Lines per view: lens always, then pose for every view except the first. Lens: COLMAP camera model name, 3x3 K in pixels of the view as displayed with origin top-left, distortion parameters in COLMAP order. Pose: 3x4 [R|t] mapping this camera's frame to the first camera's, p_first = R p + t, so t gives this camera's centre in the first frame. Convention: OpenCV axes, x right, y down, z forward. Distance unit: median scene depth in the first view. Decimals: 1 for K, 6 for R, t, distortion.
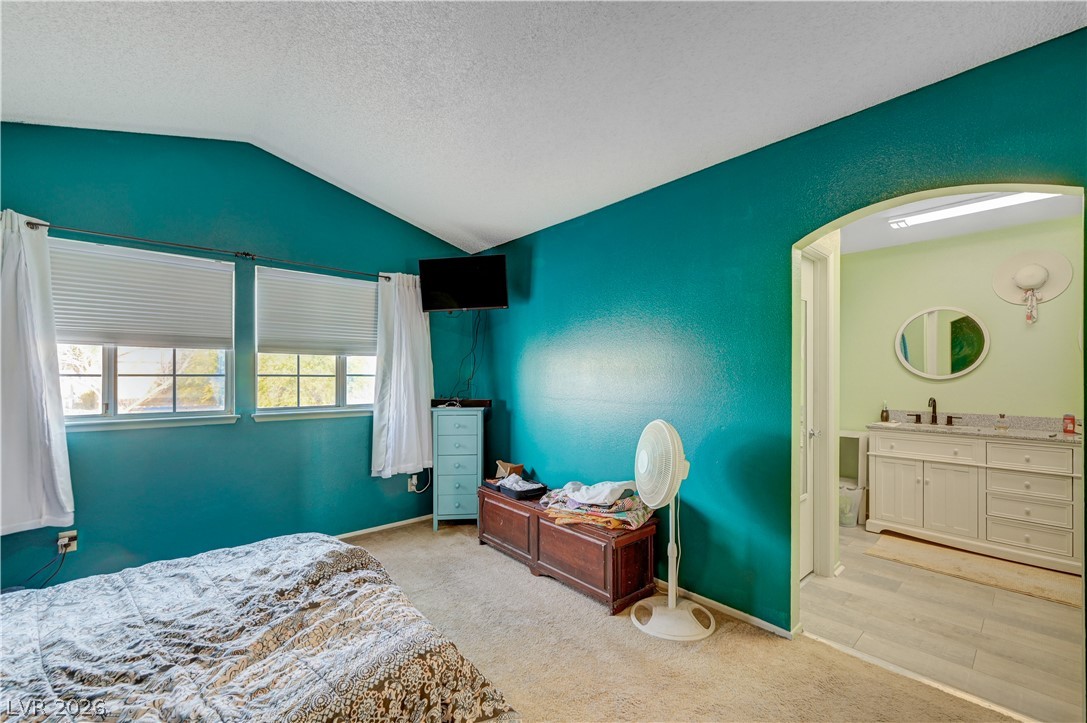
lens RADIAL K [[431.8, 0, 591.6], [0, 431.8, 376.1], [0, 0, 1]] dist [-0.003220, 0.000751]
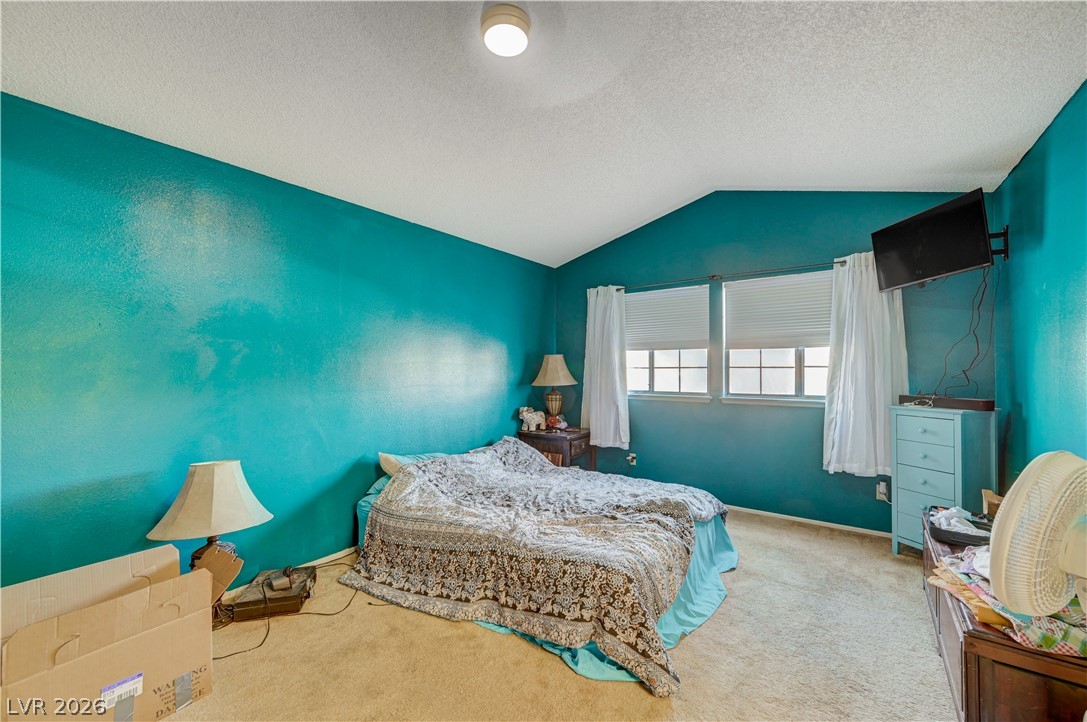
lens RADIAL K [[431.8, 0, 546.3], [0, 431.8, 367.6], [0, 0, 1]] dist [-0.003220, 0.000751]
pose [[0.190956, -0.003998, -0.981590, 0.368924], [0.005240, 0.999982, -0.003053, 0.000516], [0.981585, -0.004560, 0.190973, 0.213996]]
